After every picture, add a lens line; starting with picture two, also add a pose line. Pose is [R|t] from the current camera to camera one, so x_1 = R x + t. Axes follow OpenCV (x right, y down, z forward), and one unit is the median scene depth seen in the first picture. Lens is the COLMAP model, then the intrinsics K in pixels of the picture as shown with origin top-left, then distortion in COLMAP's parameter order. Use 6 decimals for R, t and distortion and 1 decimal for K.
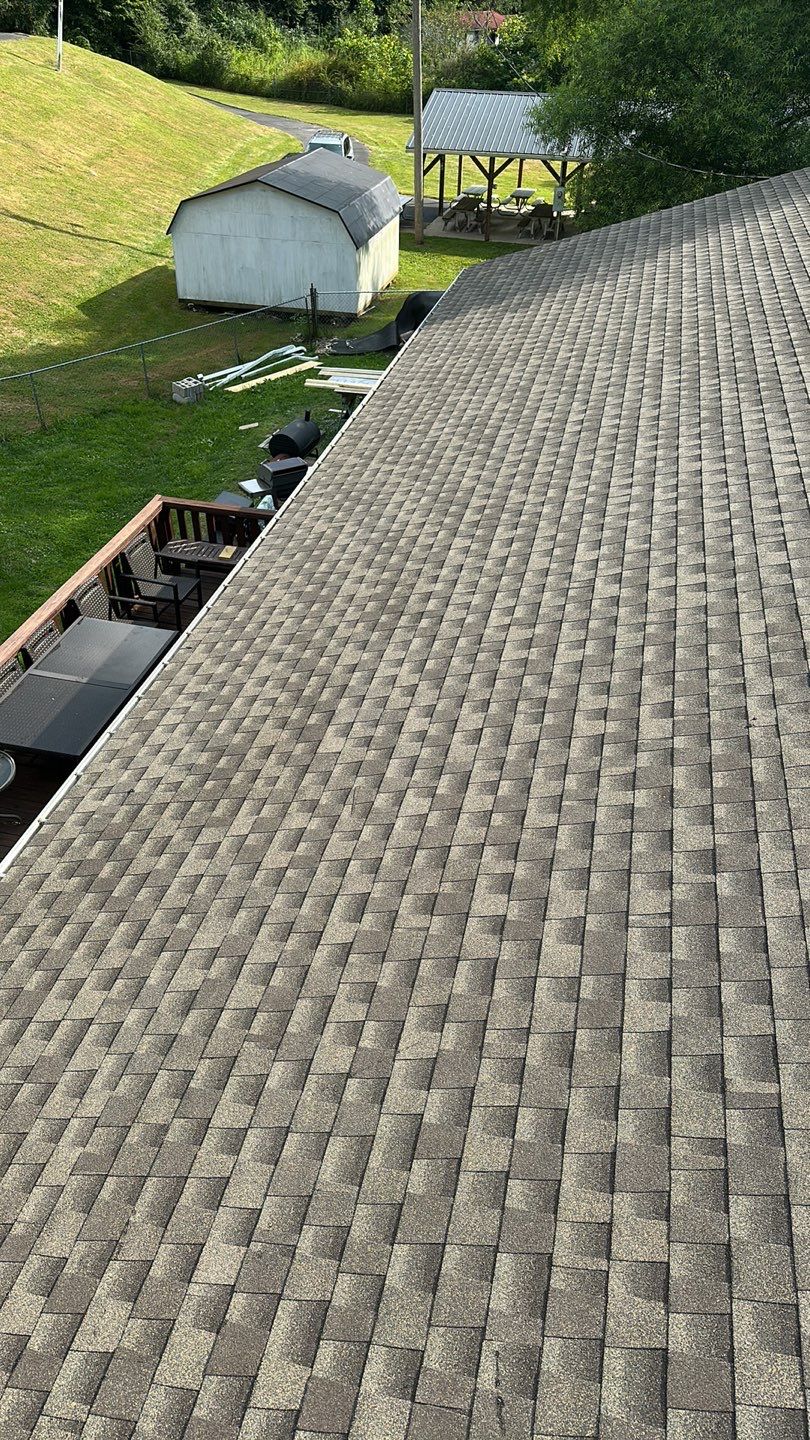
lens RADIAL K [[982.3, 0, 405.0], [0, 982.3, 720.0], [0, 0, 1]] dist [0.022738, -0.022874]
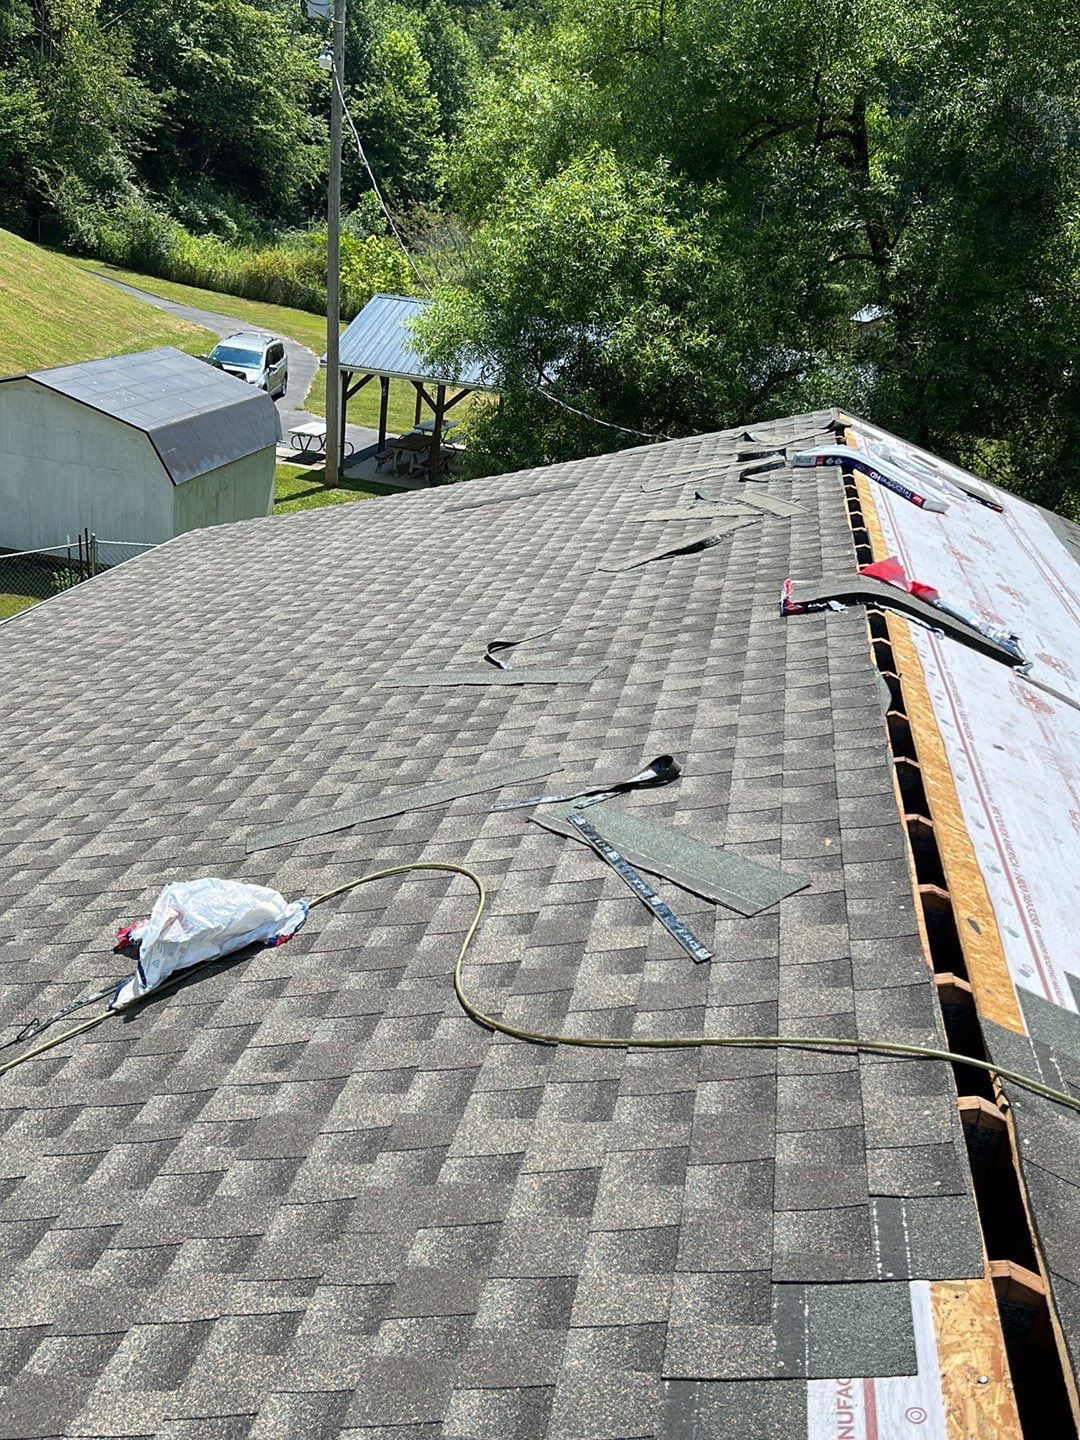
lens RADIAL K [[1372.7, 0, 540.0], [0, 1372.7, 720.0], [0, 0, 1]] dist [0.108863, -0.168714]
pose [[0.994110, 0.071407, 0.081521, 0.094160], [-0.045740, 0.958405, -0.281722, -0.058098], [-0.098247, 0.276334, 0.956027, 0.101396]]
